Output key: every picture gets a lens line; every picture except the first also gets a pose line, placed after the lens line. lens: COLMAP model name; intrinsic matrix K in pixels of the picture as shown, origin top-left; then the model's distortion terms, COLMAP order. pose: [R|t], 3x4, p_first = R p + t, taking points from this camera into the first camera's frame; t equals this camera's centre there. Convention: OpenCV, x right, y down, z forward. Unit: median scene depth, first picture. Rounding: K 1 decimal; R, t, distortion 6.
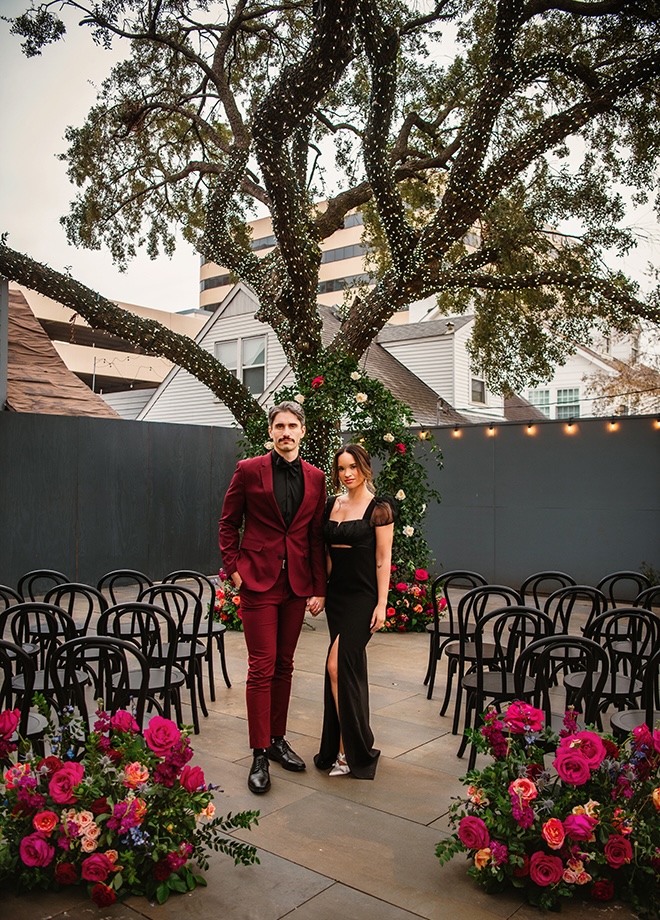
lens RADIAL K [[798.1, 0, 330.8], [0, 798.1, 457.1], [0, 0, 1]] dist [-0.048642, 0.013604]
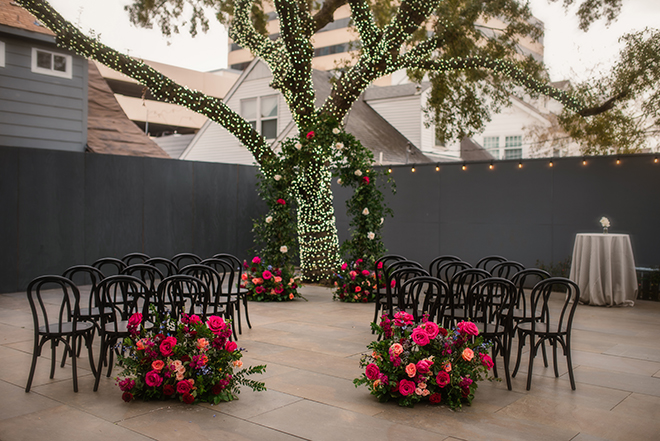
lens RADIAL K [[655.5, 0, 332.6], [0, 655.5, 197.8], [0, 0, 1]] dist [-0.029244, 0.000000]
pose [[0.999983, 0.005622, -0.001571, 0.021913], [-0.005599, 0.999883, 0.014258, 0.003837], [0.001651, -0.014249, 0.999897, -0.178541]]
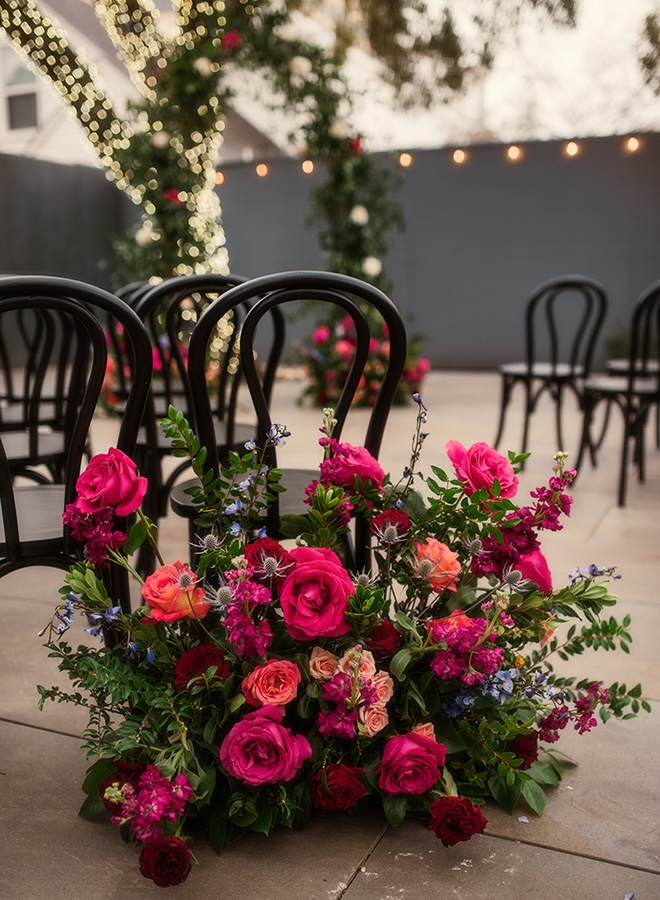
lens RADIAL K [[979.8, 0, 332.0], [0, 979.8, 450.7], [0, 0, 1]] dist [-0.034239, 0.000000]
pose [[0.967283, -0.061888, 0.246036, -0.125804], [0.012821, 0.980475, 0.196224, 0.064327], [-0.253376, -0.186649, 0.949190, 0.139514]]
